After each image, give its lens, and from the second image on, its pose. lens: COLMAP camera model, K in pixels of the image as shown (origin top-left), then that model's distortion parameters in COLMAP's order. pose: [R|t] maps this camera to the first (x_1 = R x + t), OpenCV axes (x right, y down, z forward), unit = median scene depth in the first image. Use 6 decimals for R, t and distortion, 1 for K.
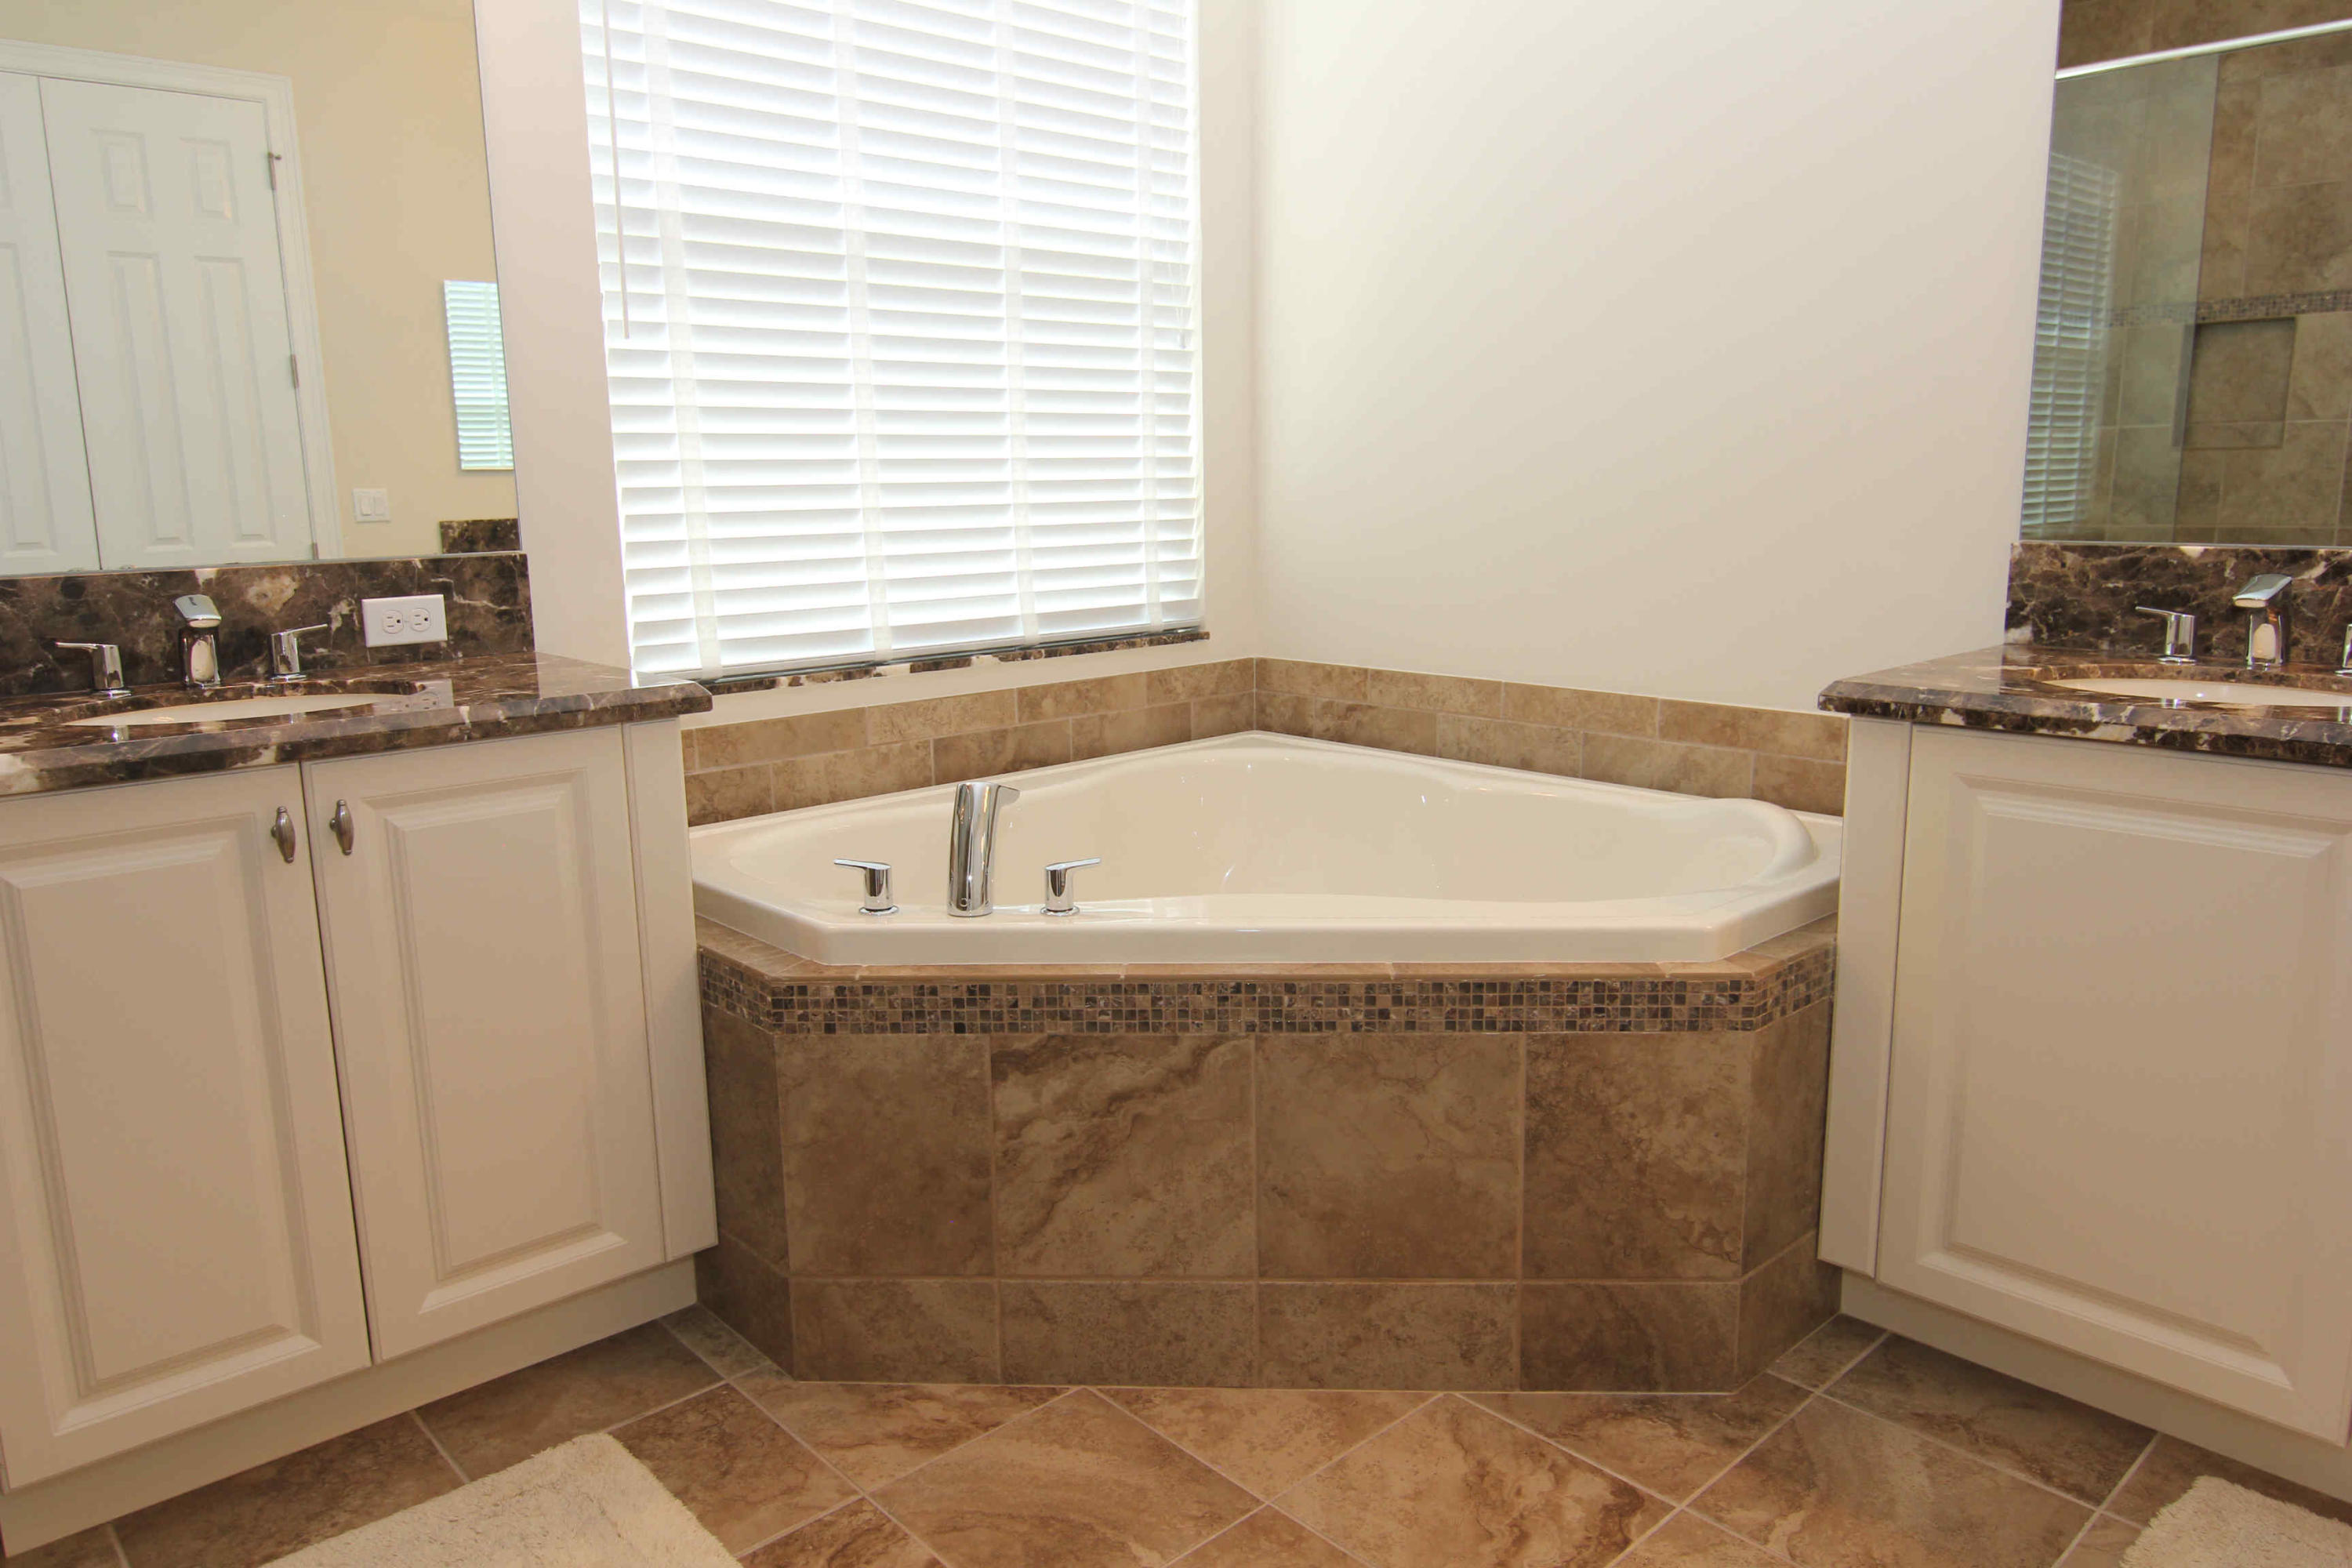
lens RADIAL K [[1602.5, 0, 1173.2], [0, 1602.5, 777.7], [0, 0, 1]] dist [-0.007708, -0.007810]
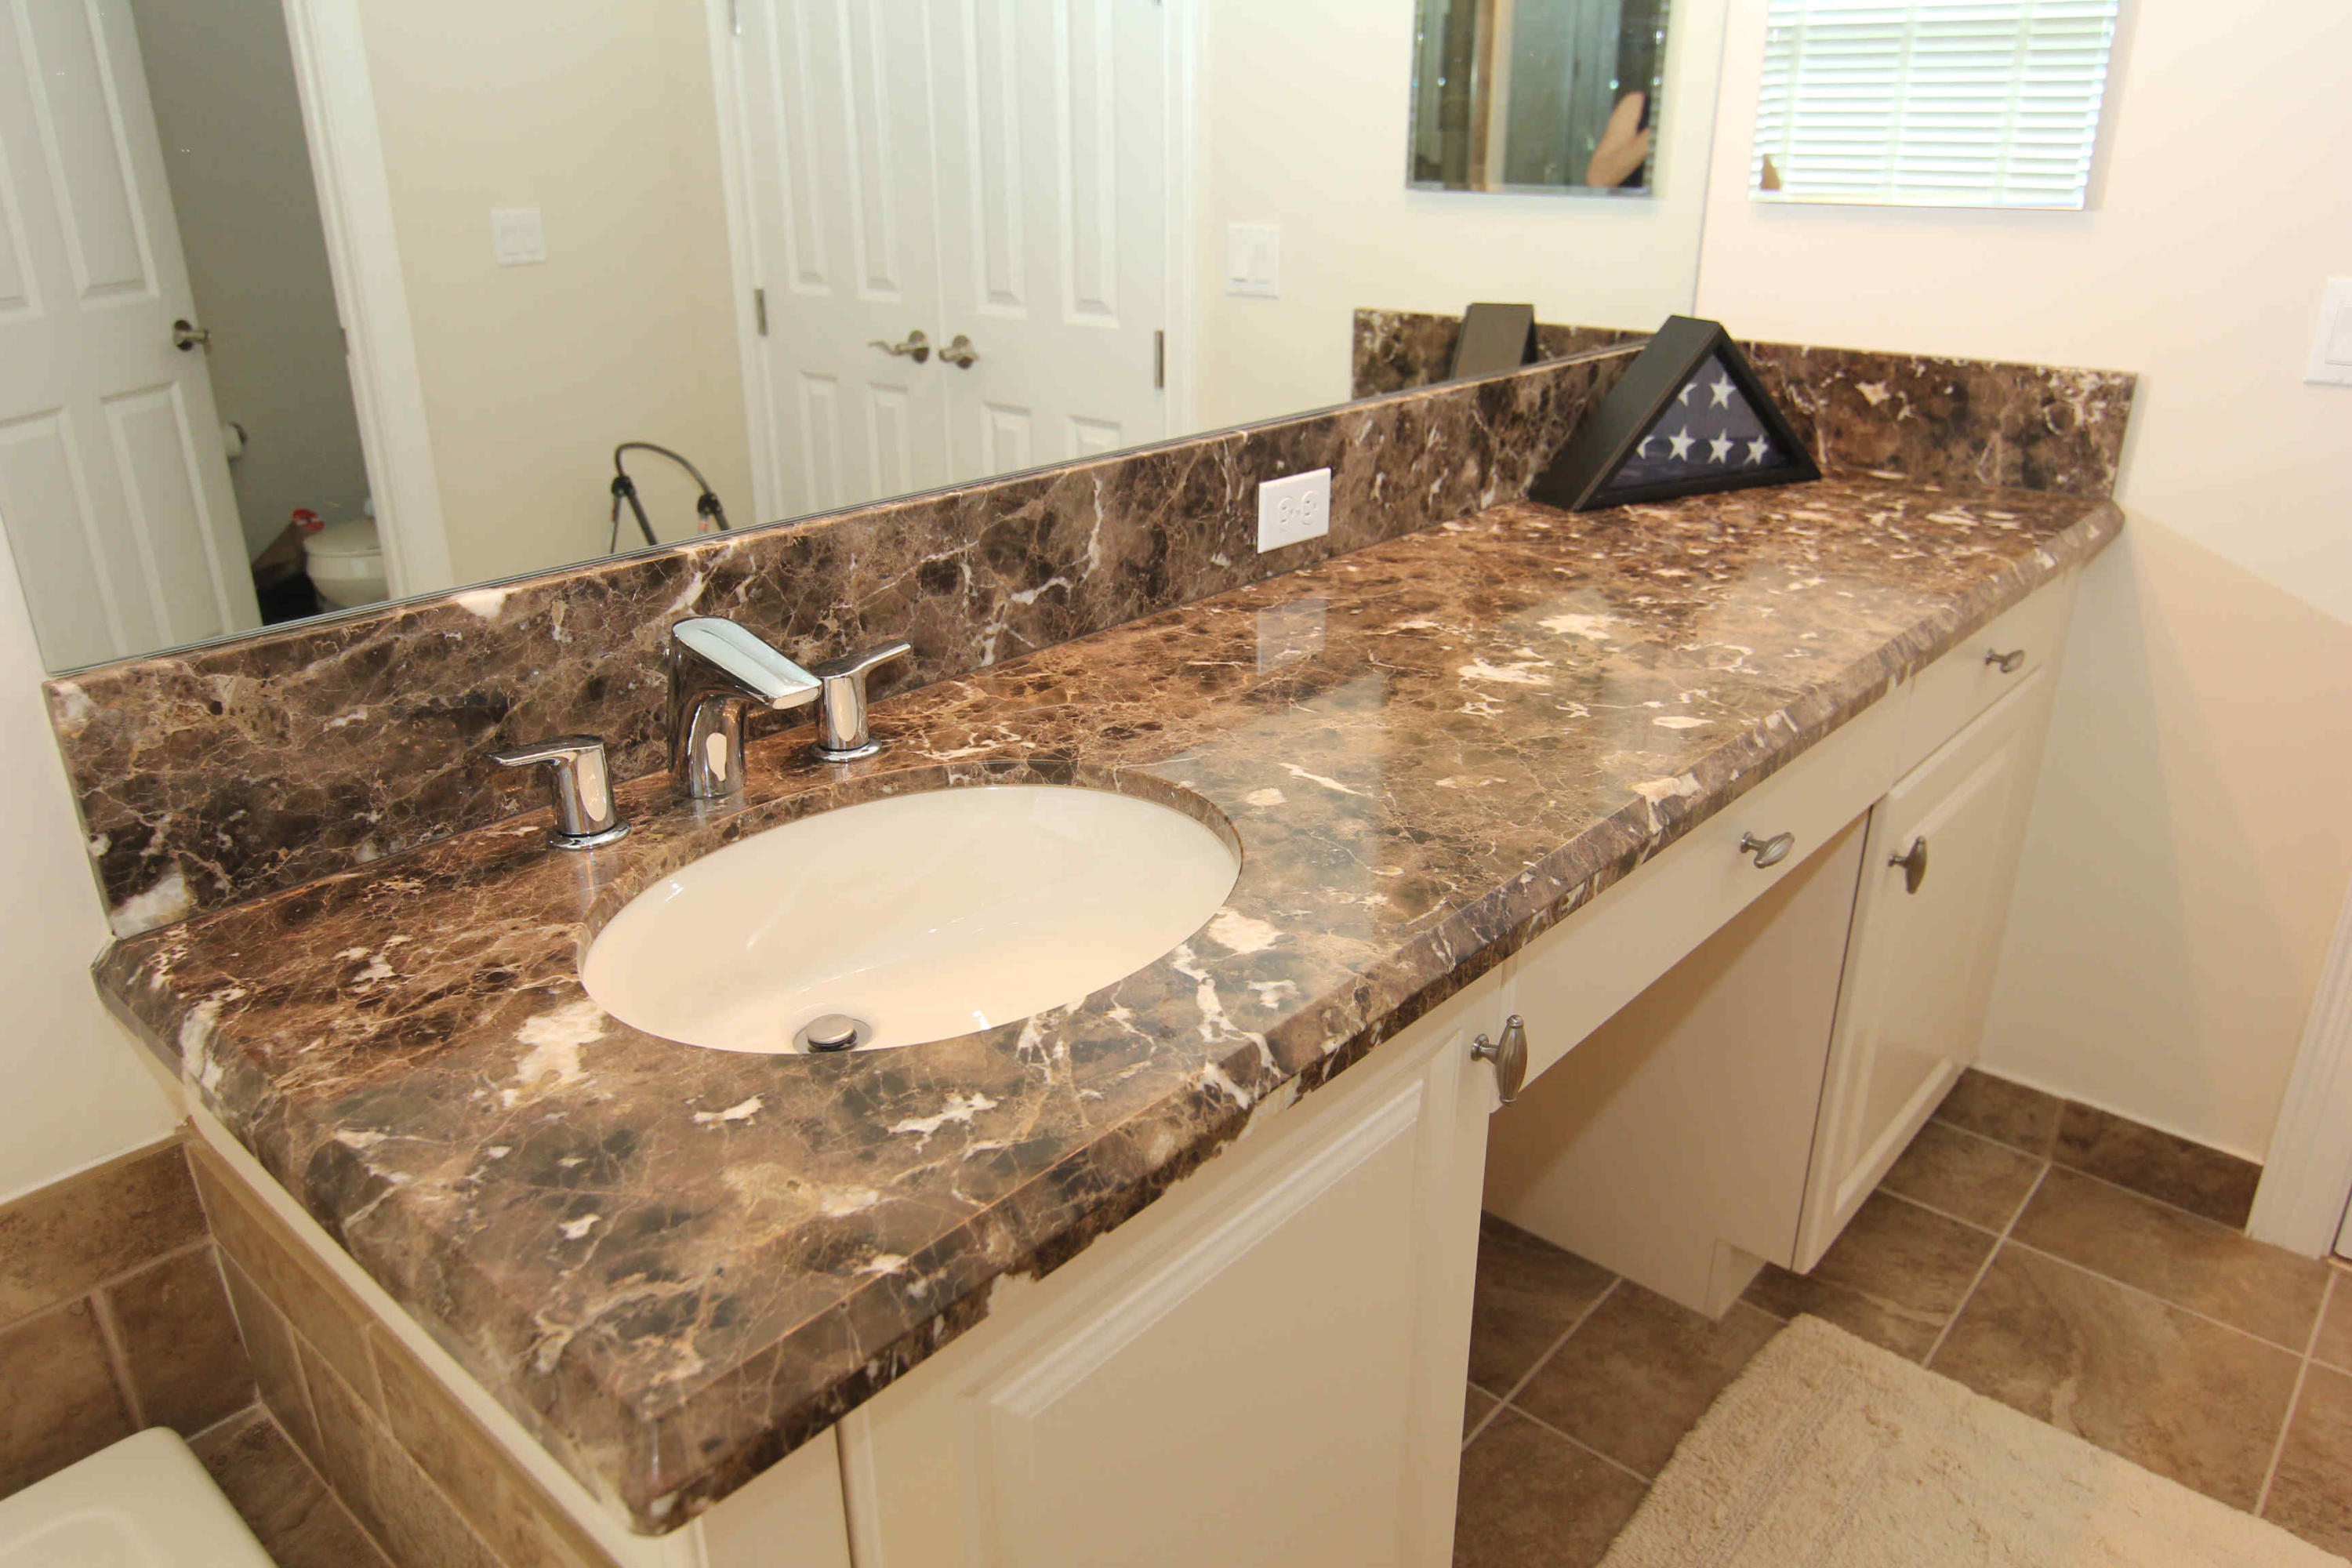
lens RADIAL K [[1602.5, 0, 1175.0], [0, 1602.5, 781.0], [0, 0, 1]] dist [-0.007708, -0.007810]
pose [[-0.102657, -0.355681, 0.928952, 0.164368], [0.197719, 0.907956, 0.369491, -0.214243], [-0.974869, 0.221602, -0.022883, 0.782732]]
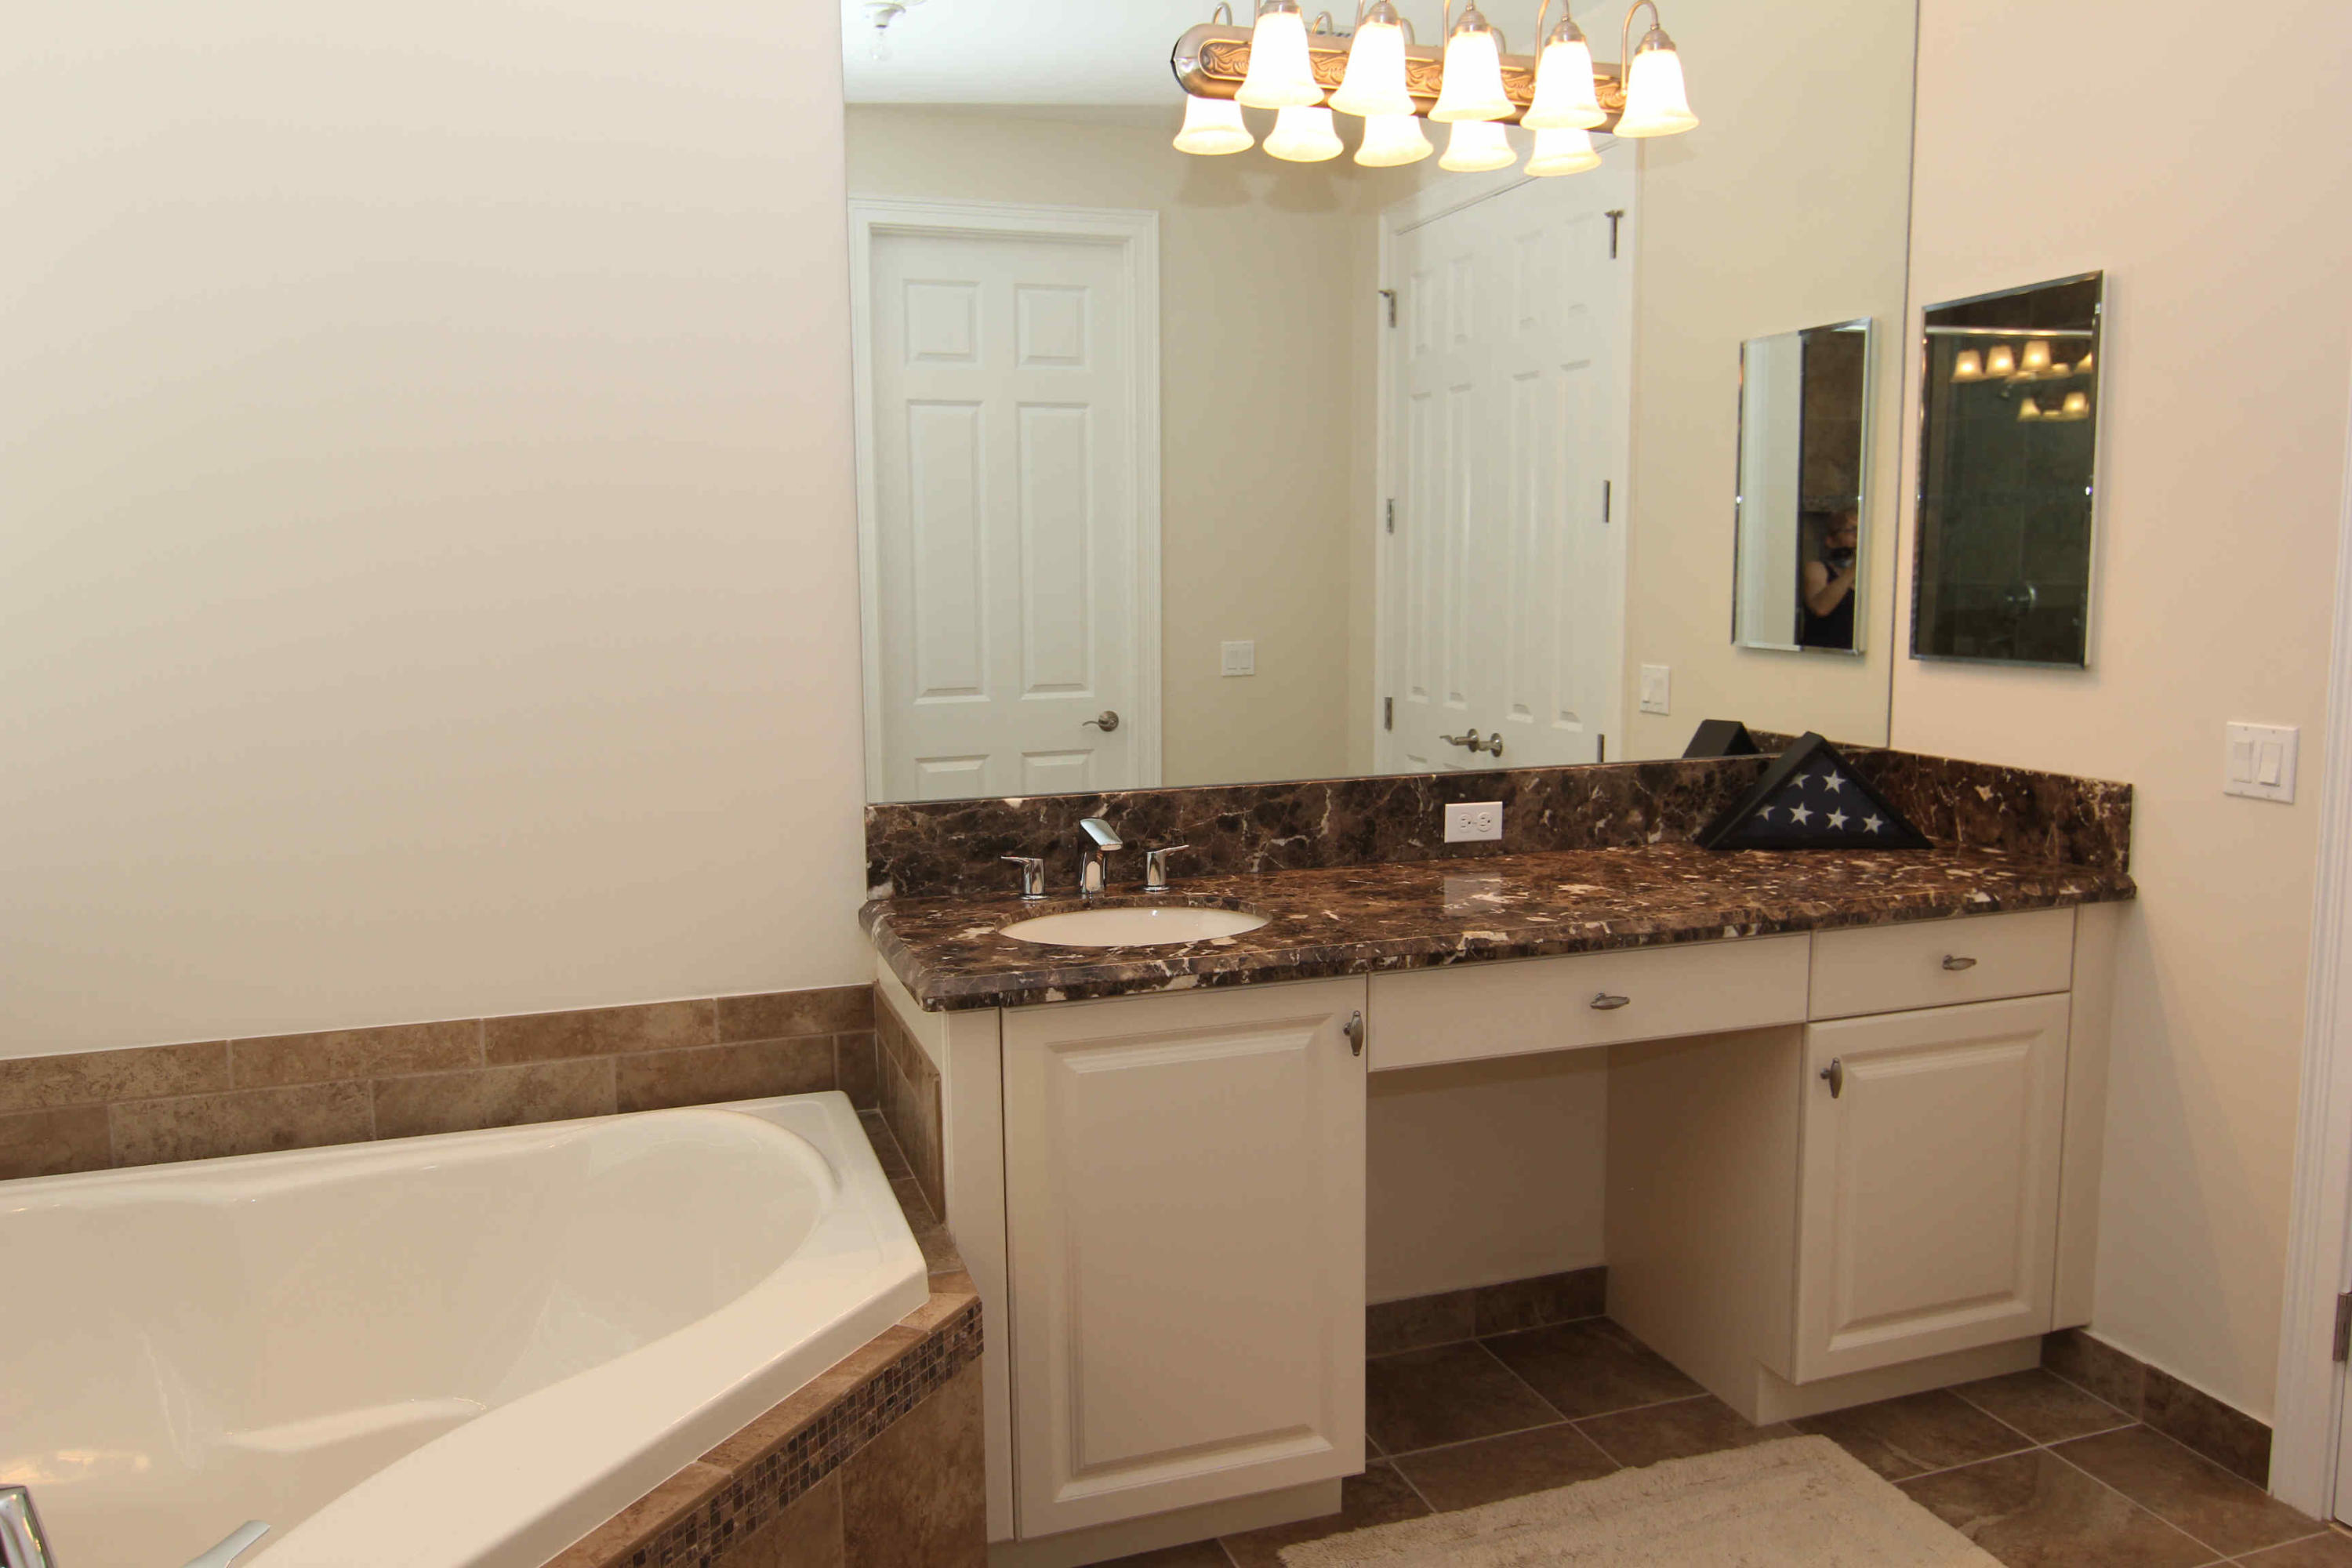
lens RADIAL K [[1677.2, 0, 1173.3], [0, 1677.2, 783.4], [0, 0, 1]] dist [-0.006317, -0.005470]
pose [[0.403005, -0.103847, 0.909287, -0.411125], [0.177161, 0.983601, 0.033814, -0.167303], [-0.897887, 0.147463, 0.414794, 0.359618]]
